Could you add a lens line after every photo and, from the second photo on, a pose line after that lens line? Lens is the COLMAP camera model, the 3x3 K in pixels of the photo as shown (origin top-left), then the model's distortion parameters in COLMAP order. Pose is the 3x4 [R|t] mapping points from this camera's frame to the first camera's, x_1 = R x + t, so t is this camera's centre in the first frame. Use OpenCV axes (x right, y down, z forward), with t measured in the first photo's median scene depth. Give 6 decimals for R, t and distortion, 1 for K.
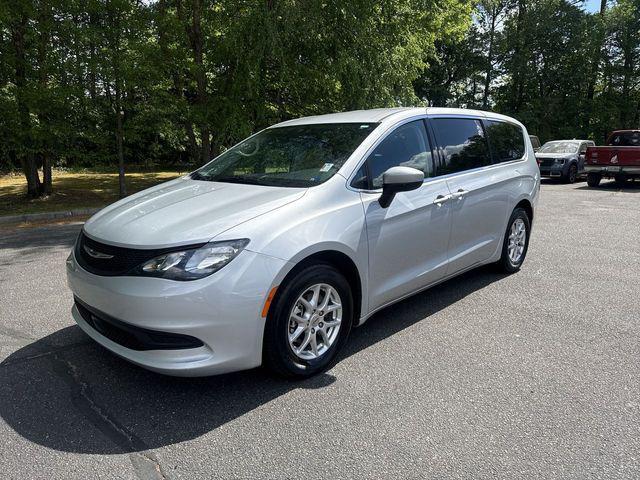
lens RADIAL K [[454.1, 0, 313.5], [0, 454.1, 239.6], [0, 0, 1]] dist [0.027986, -0.033304]
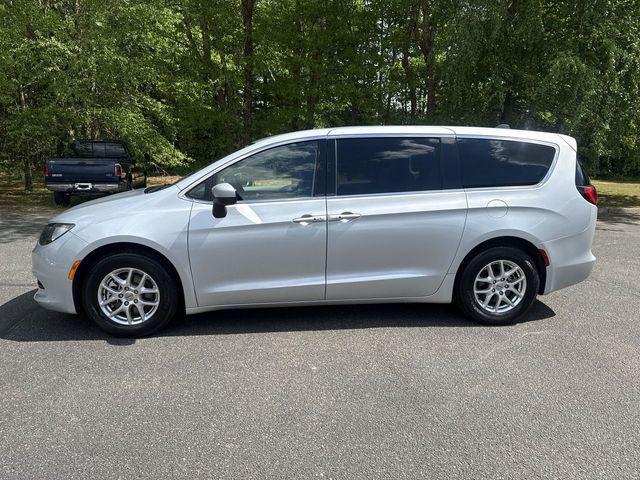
lens RADIAL K [[454.1, 0, 315.1], [0, 454.1, 235.7], [0, 0, 1]] dist [0.027986, -0.033304]
pose [[0.766834, 0.118598, -0.630794, 0.909231], [-0.145801, 0.989275, 0.008753, -0.060783], [0.625067, 0.085259, 0.775901, 0.226056]]
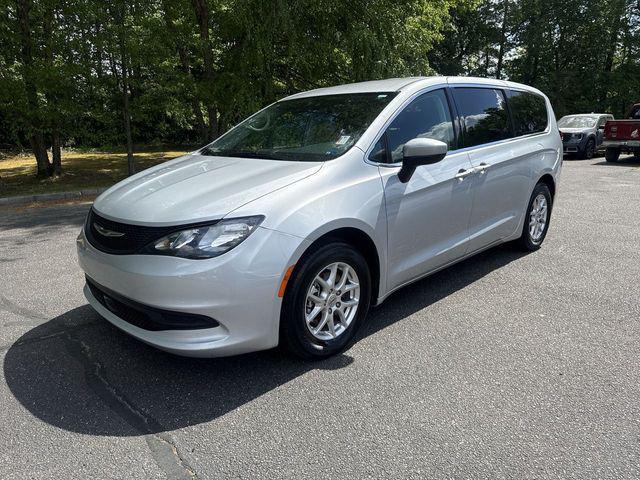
lens RADIAL K [[454.1, 0, 306.8], [0, 454.1, 239.9], [0, 0, 1]] dist [0.027986, -0.033304]
pose [[0.999506, -0.004337, -0.031120, -0.015532], [0.005738, 0.998968, 0.045056, 0.005154], [0.030892, -0.045213, 0.998500, 0.032479]]
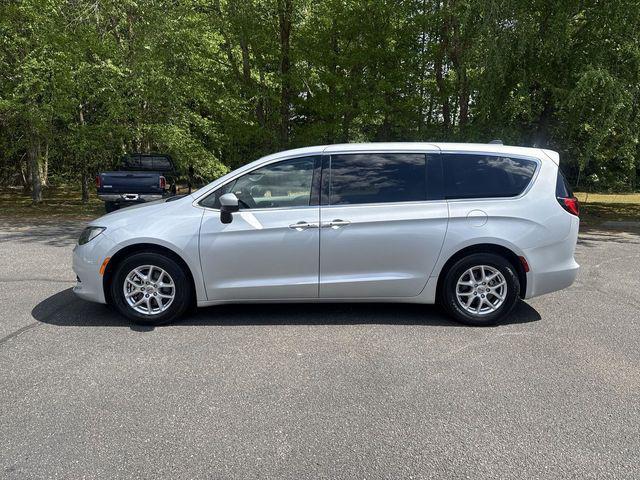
lens RADIAL K [[454.1, 0, 320.3], [0, 454.1, 242.4], [0, 0, 1]] dist [0.027986, -0.033304]
pose [[0.704299, 0.121801, -0.699377, 1.085087], [-0.160224, 0.987024, 0.010544, -0.062870], [0.691586, 0.104631, 0.714675, 0.214964]]
